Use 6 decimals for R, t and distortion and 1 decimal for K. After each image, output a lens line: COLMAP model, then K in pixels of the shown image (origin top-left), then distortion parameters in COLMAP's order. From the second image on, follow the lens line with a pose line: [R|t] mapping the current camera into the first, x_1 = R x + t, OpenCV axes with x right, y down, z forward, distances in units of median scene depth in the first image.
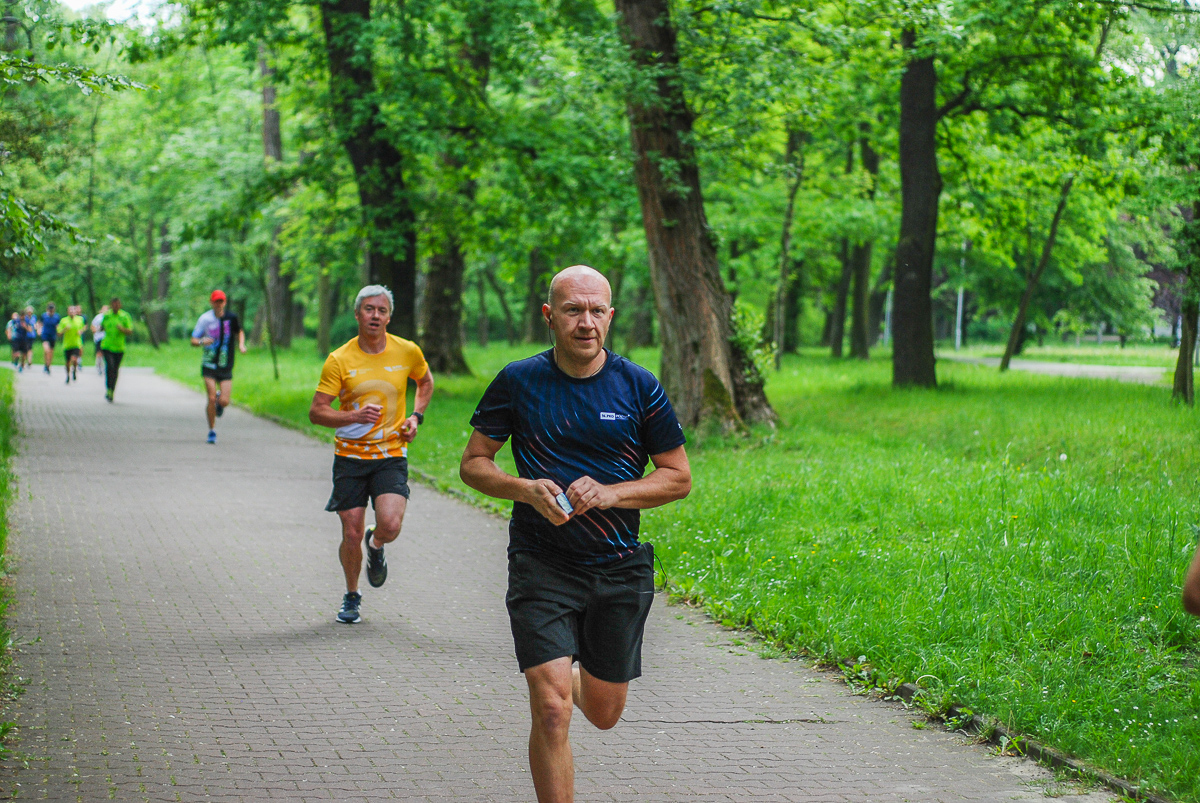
lens RADIAL K [[2627.4, 0, 600.0], [0, 2627.4, 401.5], [0, 0, 1]] dist [-0.024868, -0.124950]
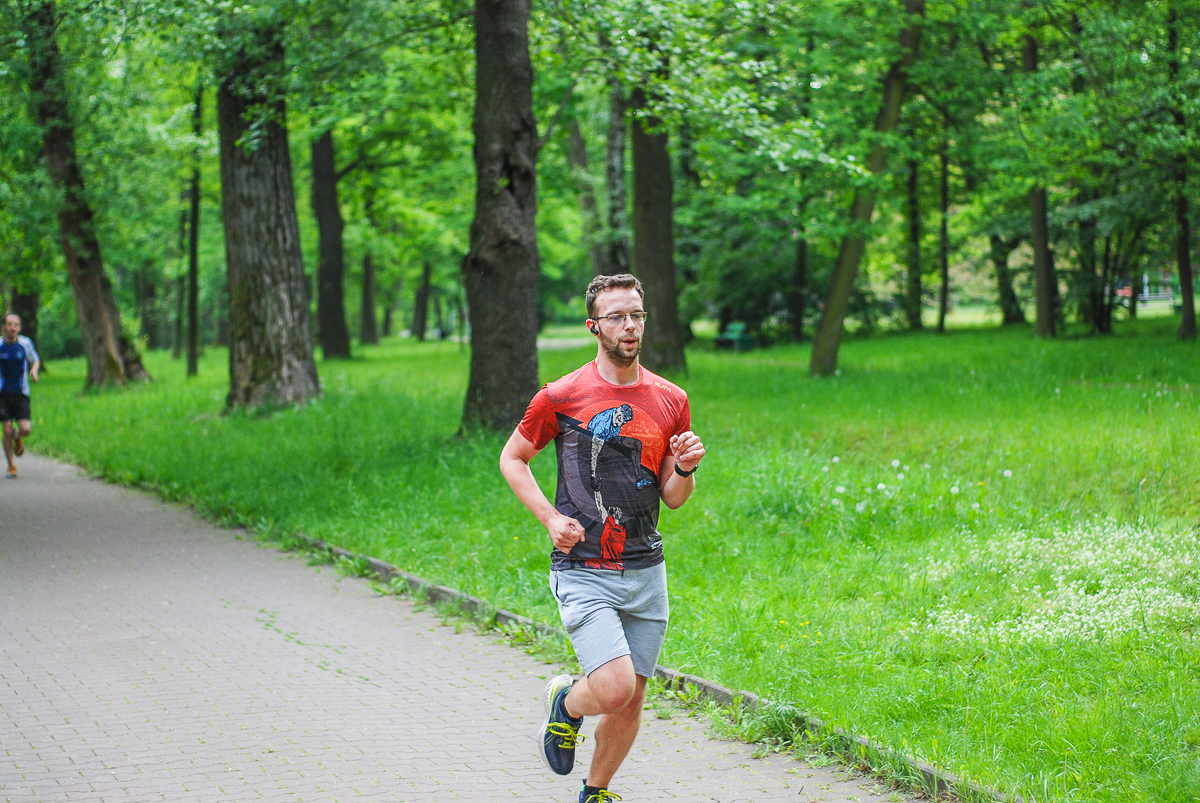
lens RADIAL K [[2620.3, 0, 600.0], [0, 2620.3, 401.5], [0, 0, 1]] dist [-0.018251, -0.147624]
pose [[0.991528, -0.062880, 0.113662, 0.048233], [0.062781, 0.998017, 0.004454, 0.009936], [-0.113717, 0.002720, 0.993509, -0.236941]]
